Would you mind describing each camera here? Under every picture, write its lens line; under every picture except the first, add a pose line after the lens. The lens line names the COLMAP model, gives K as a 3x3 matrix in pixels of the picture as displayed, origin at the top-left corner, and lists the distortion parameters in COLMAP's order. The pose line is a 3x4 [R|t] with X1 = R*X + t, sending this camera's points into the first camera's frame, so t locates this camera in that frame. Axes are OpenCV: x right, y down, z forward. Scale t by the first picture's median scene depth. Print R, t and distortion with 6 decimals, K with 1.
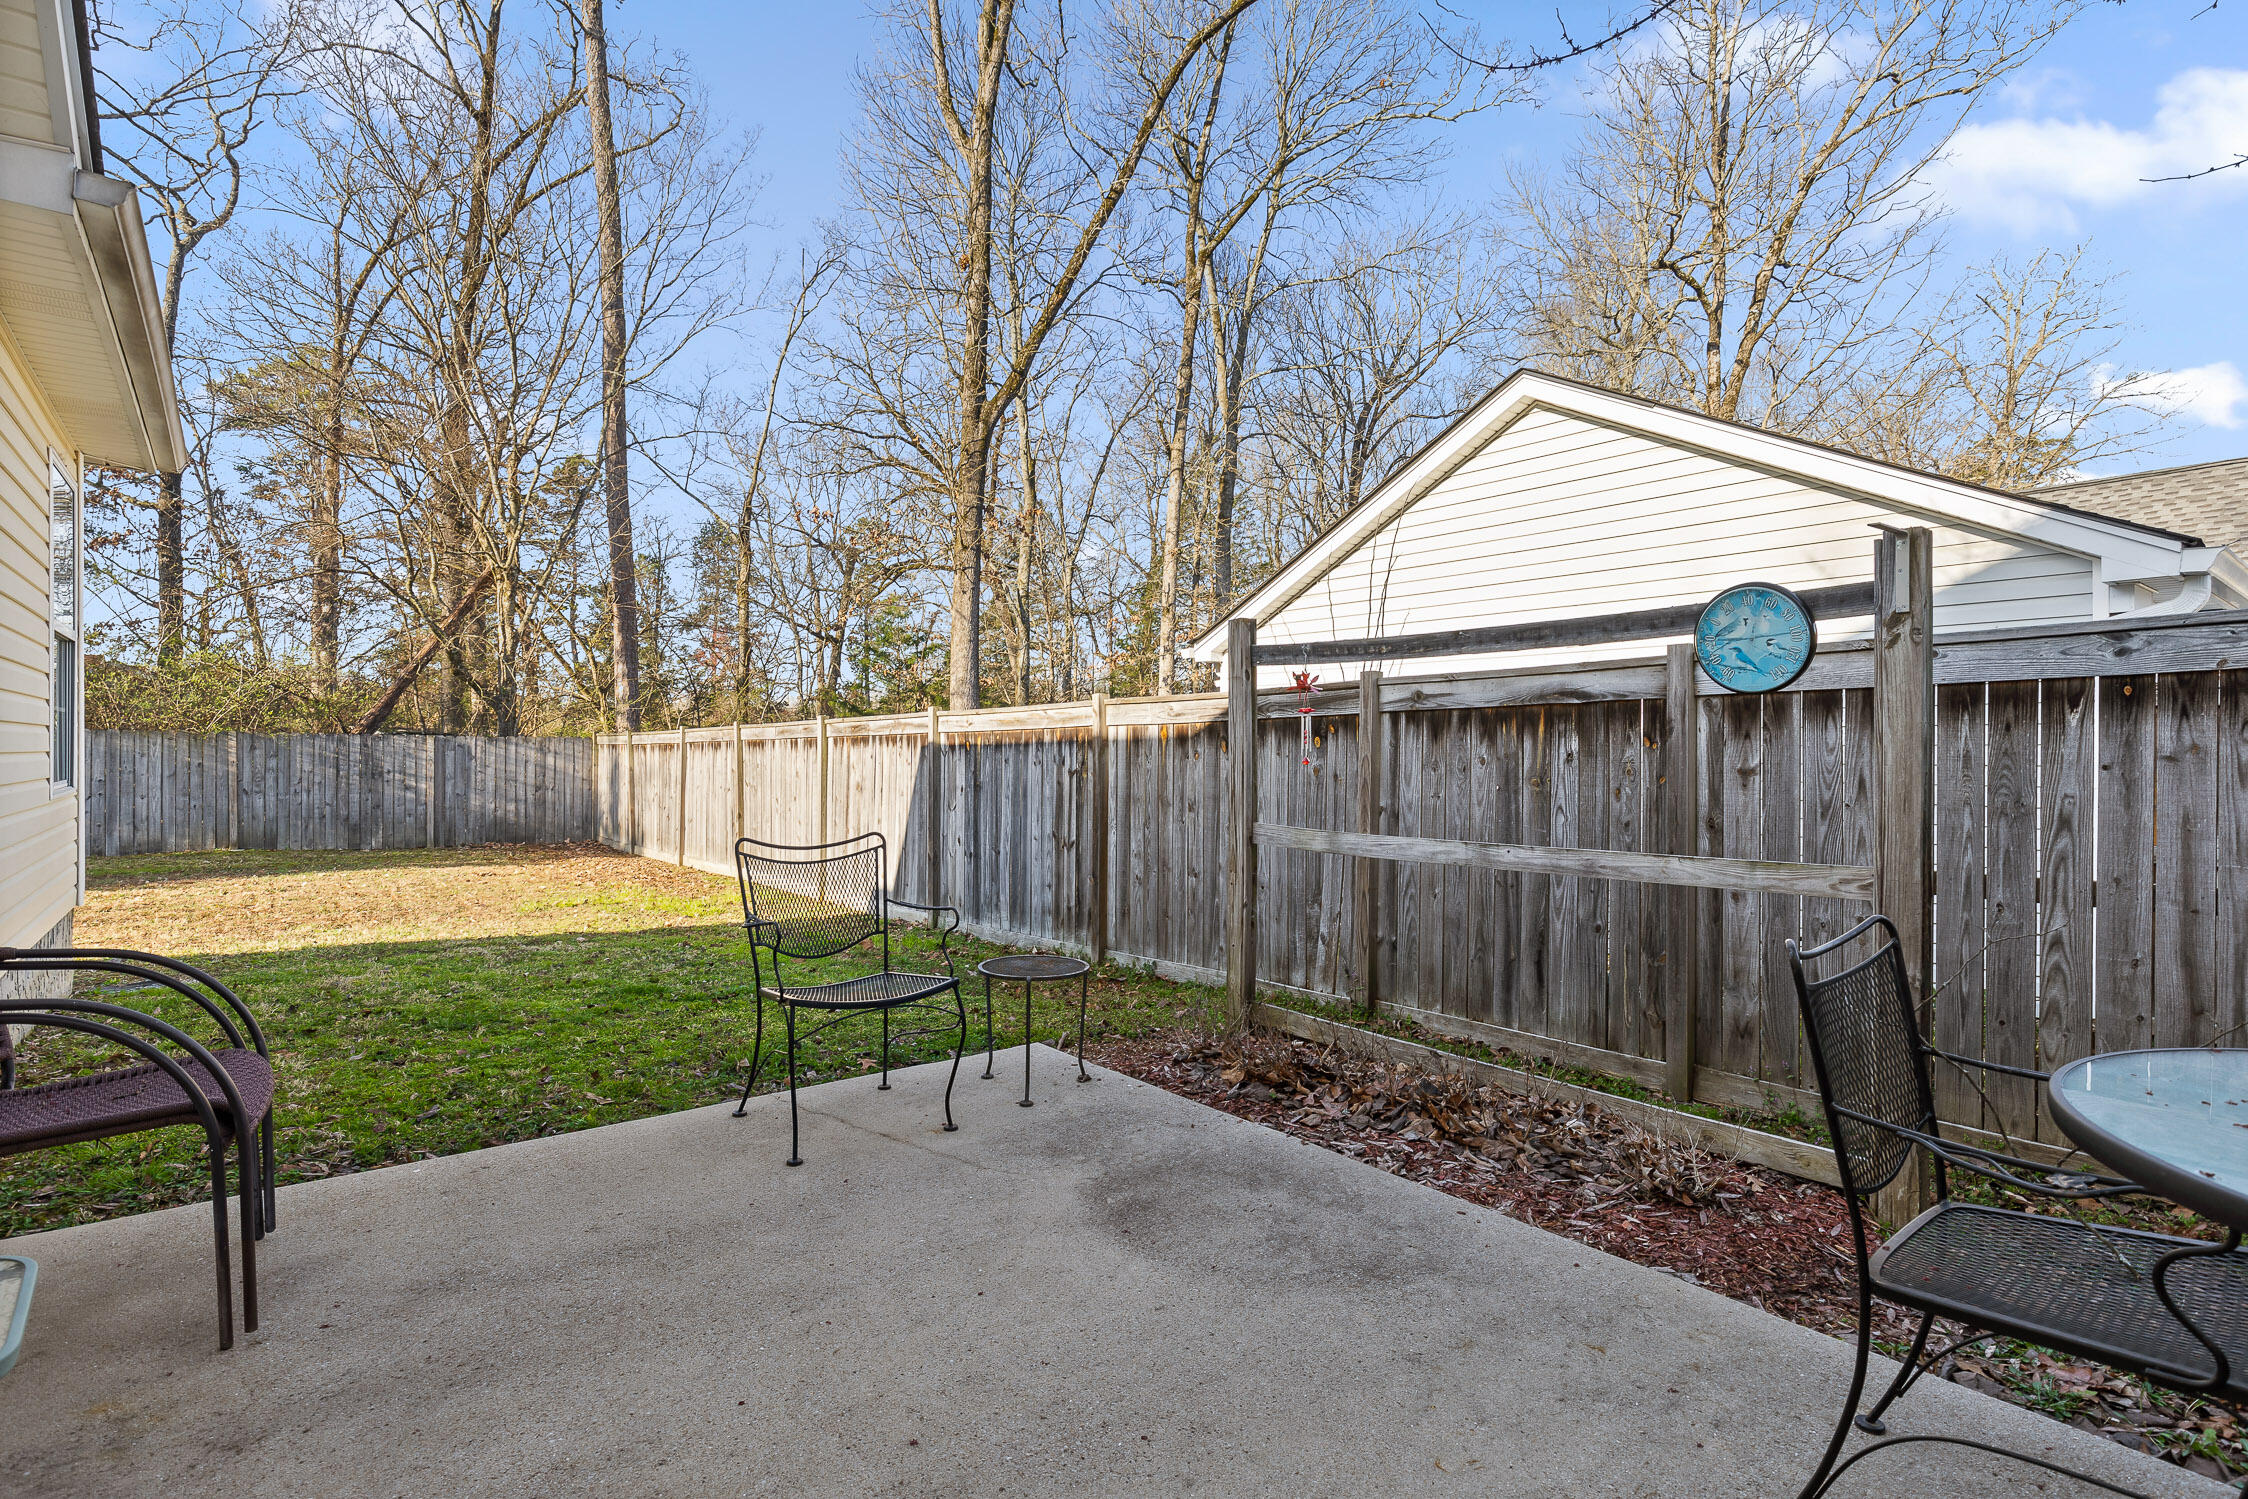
lens RADIAL K [[1109.1, 0, 1129.8], [0, 1109.1, 754.8], [0, 0, 1]] dist [0.000878, 0.000082]
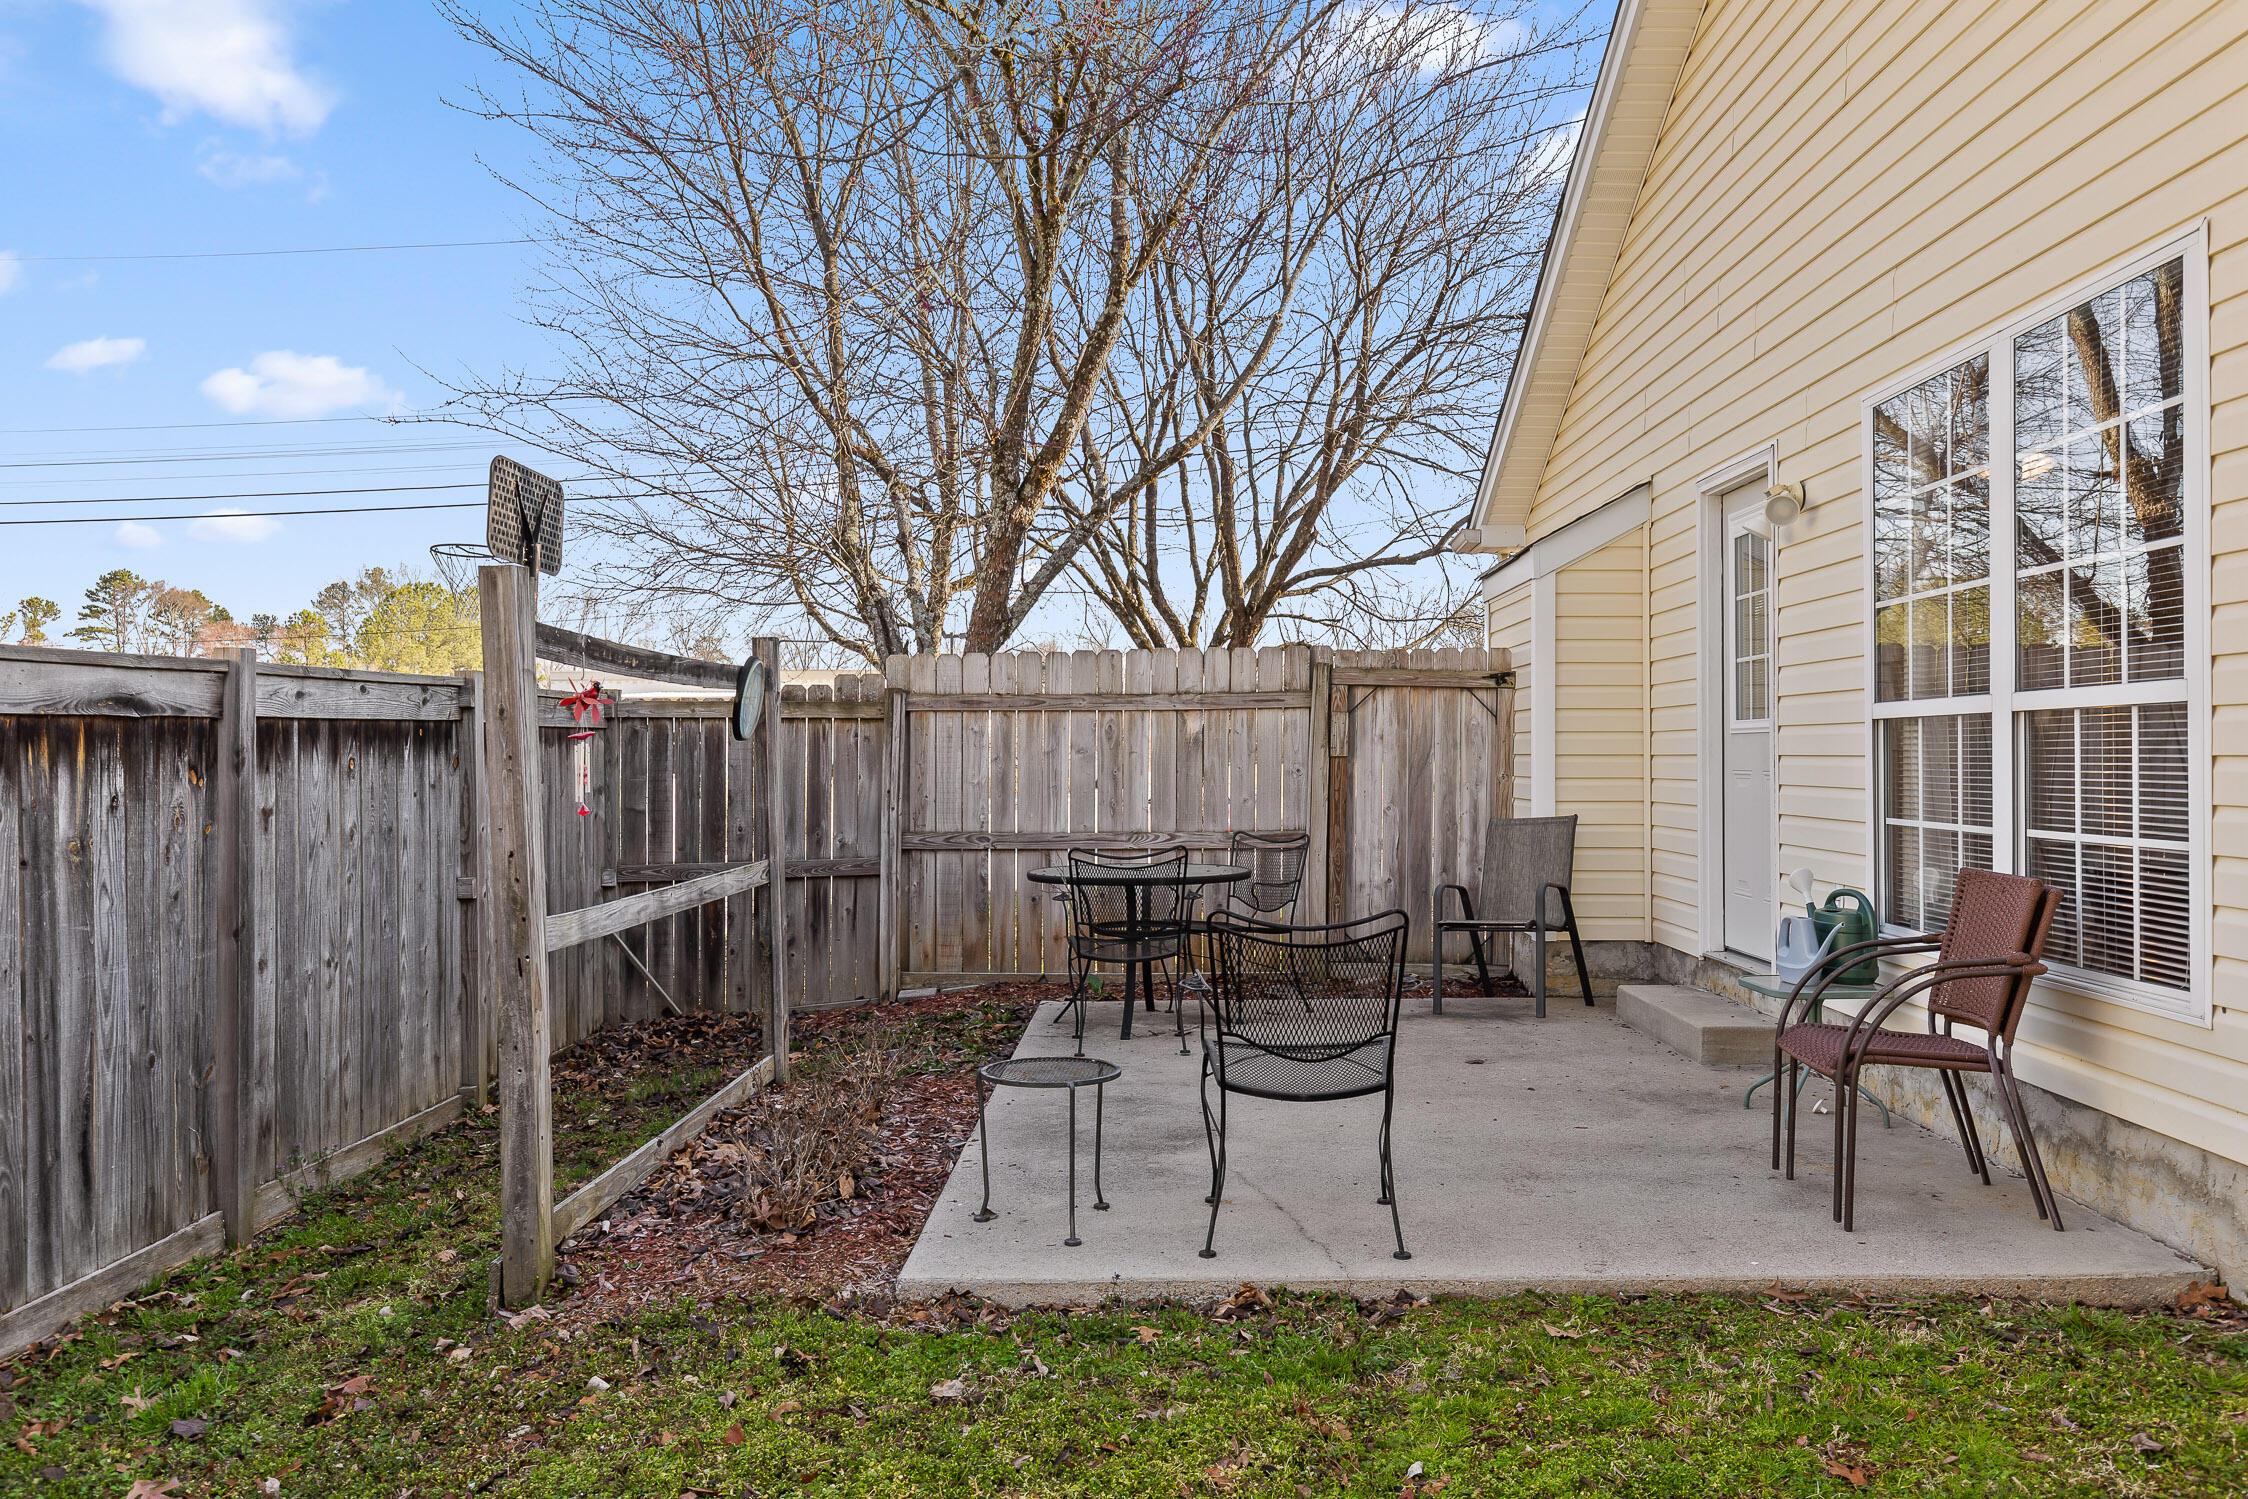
lens RADIAL K [[1593.6, 0, 1126.7], [0, 1593.6, 753.2], [0, 0, 1]] dist [0.004249, 0.001279]
pose [[-0.776073, -0.000420, 0.630643, -0.623555], [-0.000535, 1.000000, 0.000007, -0.026343], [-0.630643, -0.000332, -0.776073, 1.363980]]
